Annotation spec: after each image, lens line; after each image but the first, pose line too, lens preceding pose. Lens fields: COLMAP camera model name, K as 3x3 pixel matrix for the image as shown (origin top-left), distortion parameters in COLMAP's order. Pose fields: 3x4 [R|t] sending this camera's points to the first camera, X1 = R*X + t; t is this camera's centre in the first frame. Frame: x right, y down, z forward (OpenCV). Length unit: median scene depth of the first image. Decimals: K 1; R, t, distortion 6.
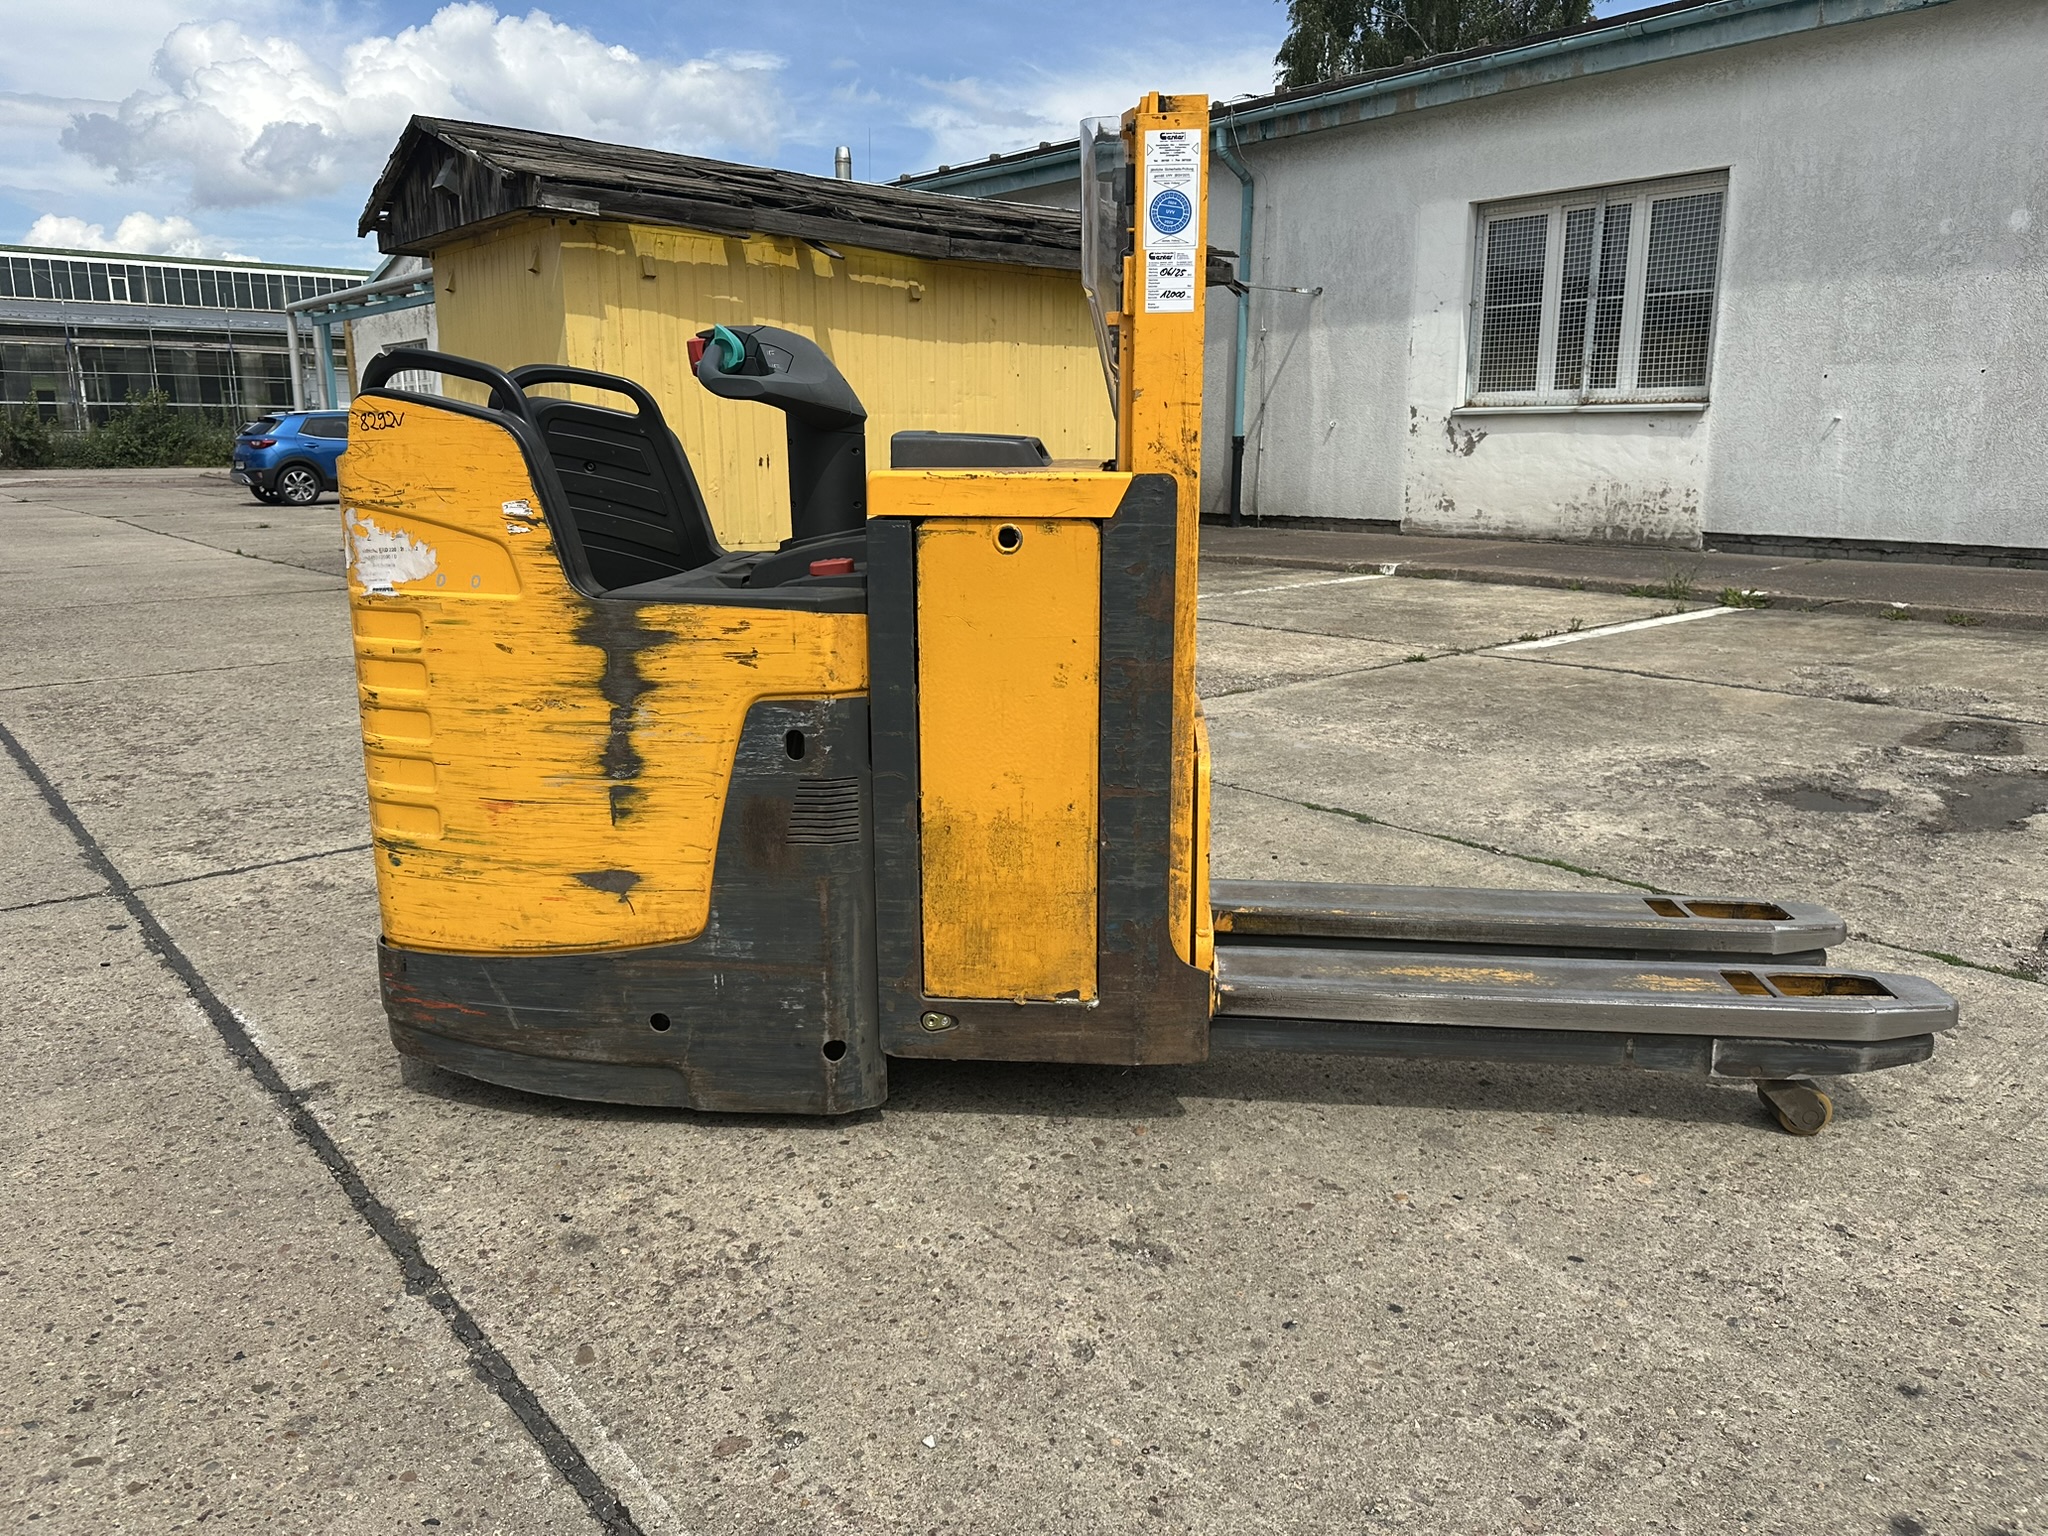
lens RADIAL K [[1442.4, 0, 1029.3], [0, 1442.4, 754.8], [0, 0, 1]] dist [0.038529, -0.045598]
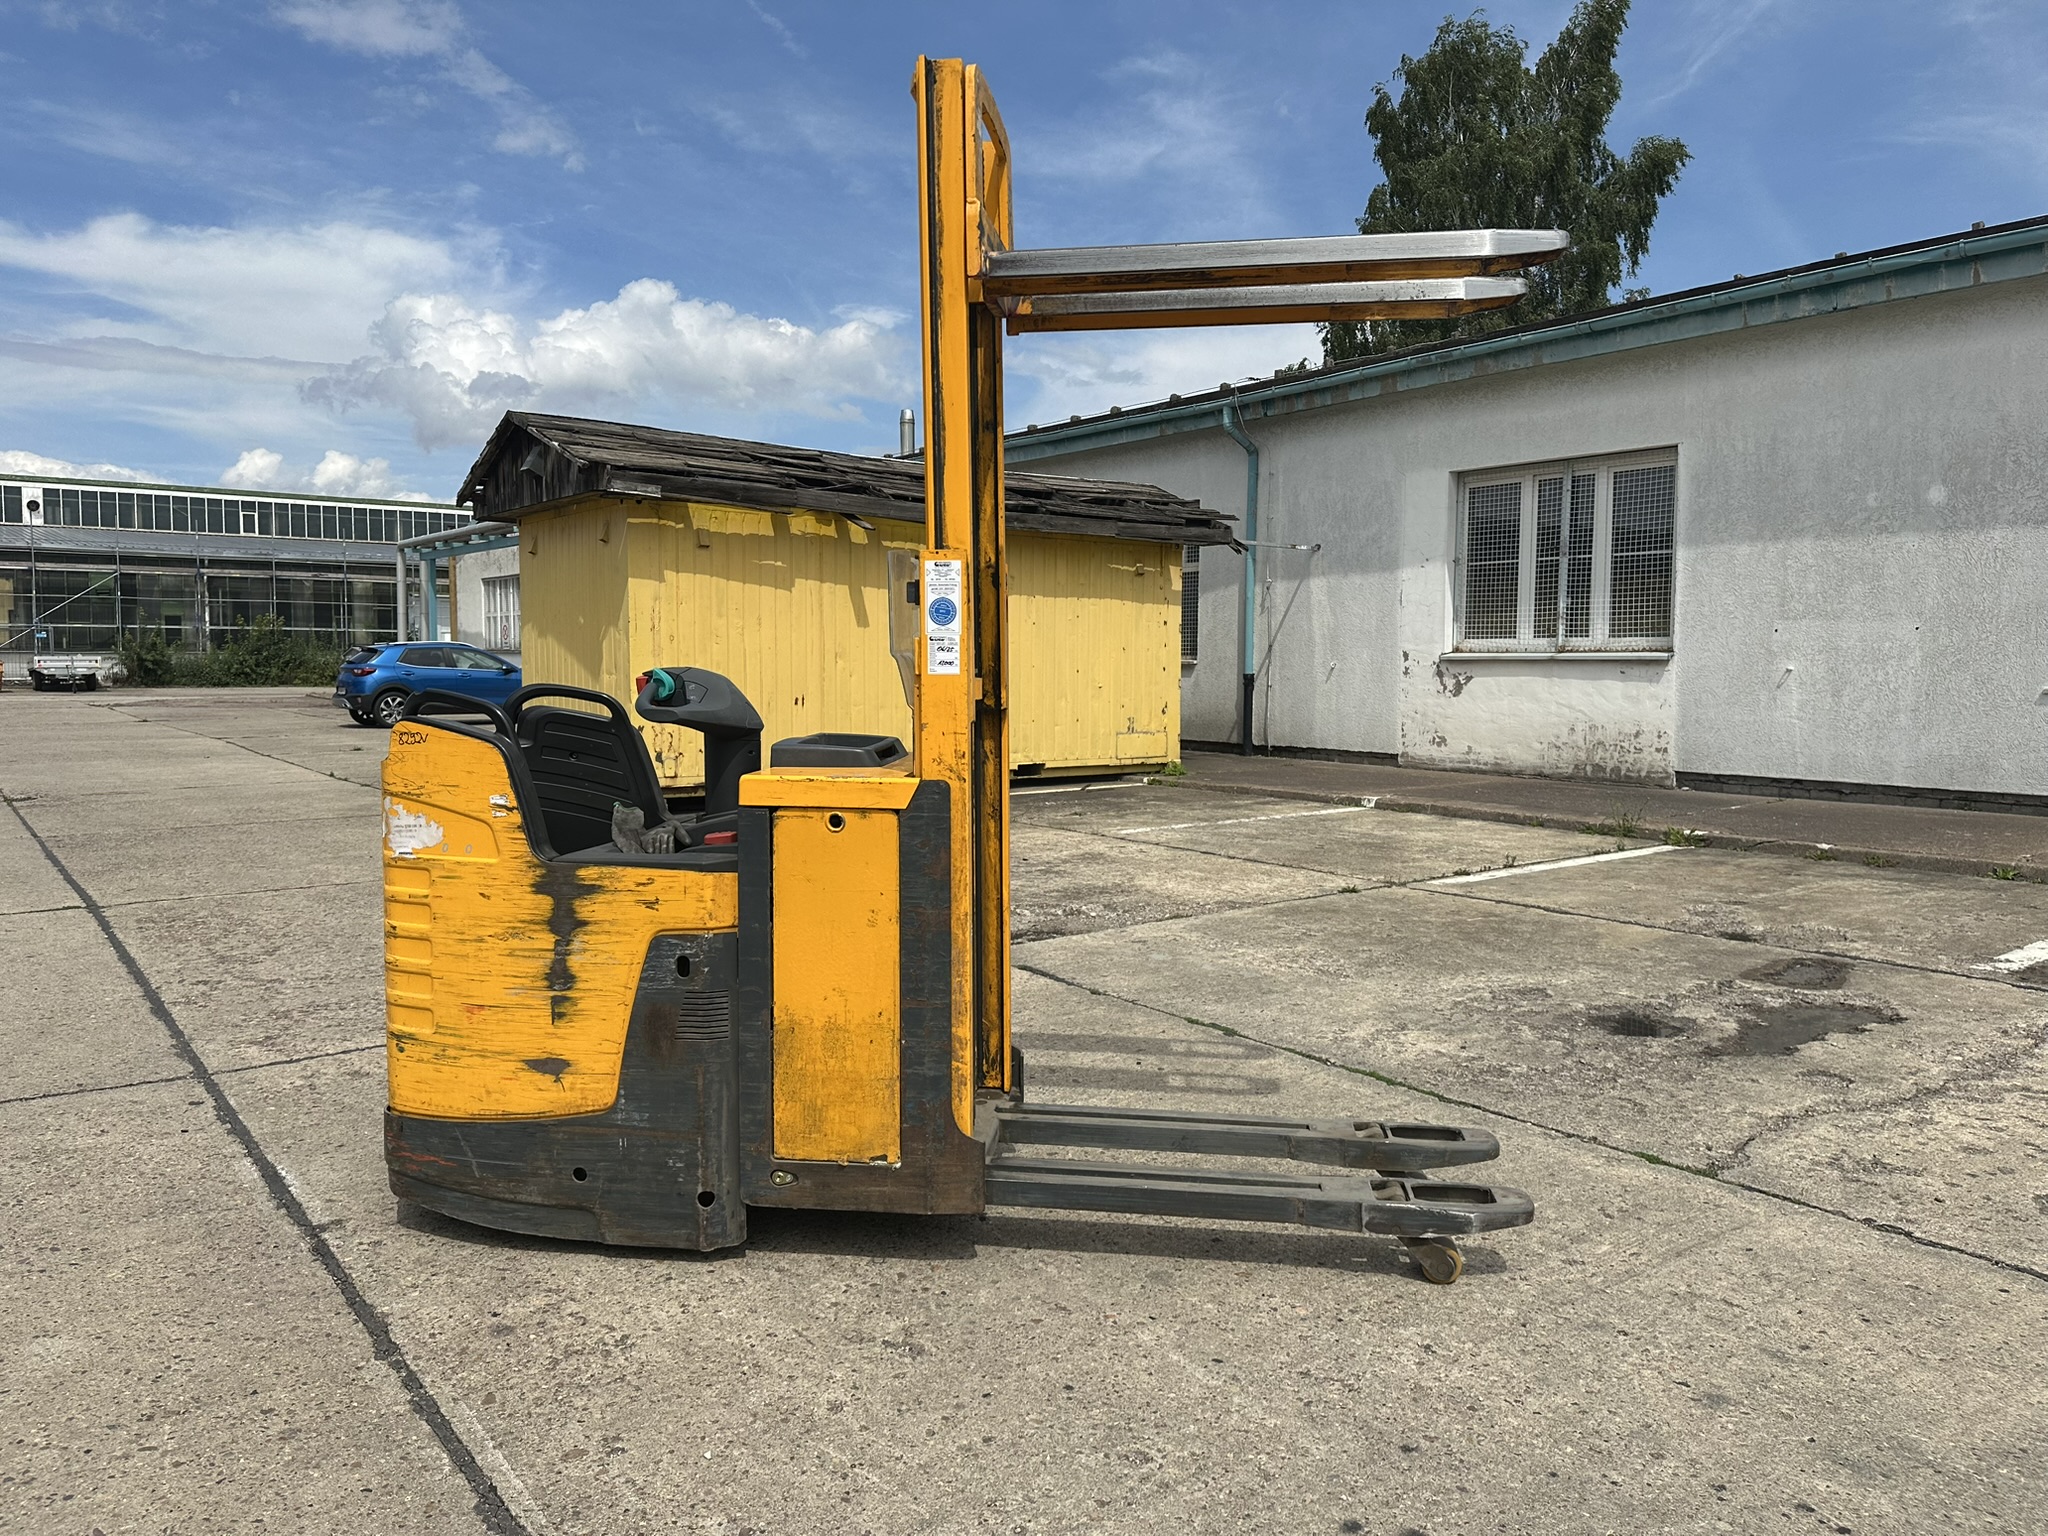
lens RADIAL K [[1442.4, 0, 1029.3], [0, 1442.4, 754.8], [0, 0, 1]] dist [0.038529, -0.045598]
pose [[0.998728, 0.008686, -0.049670, 0.137479], [-0.015887, 0.989085, -0.146489, -0.006338], [0.047856, 0.147092, 0.987964, -0.227823]]
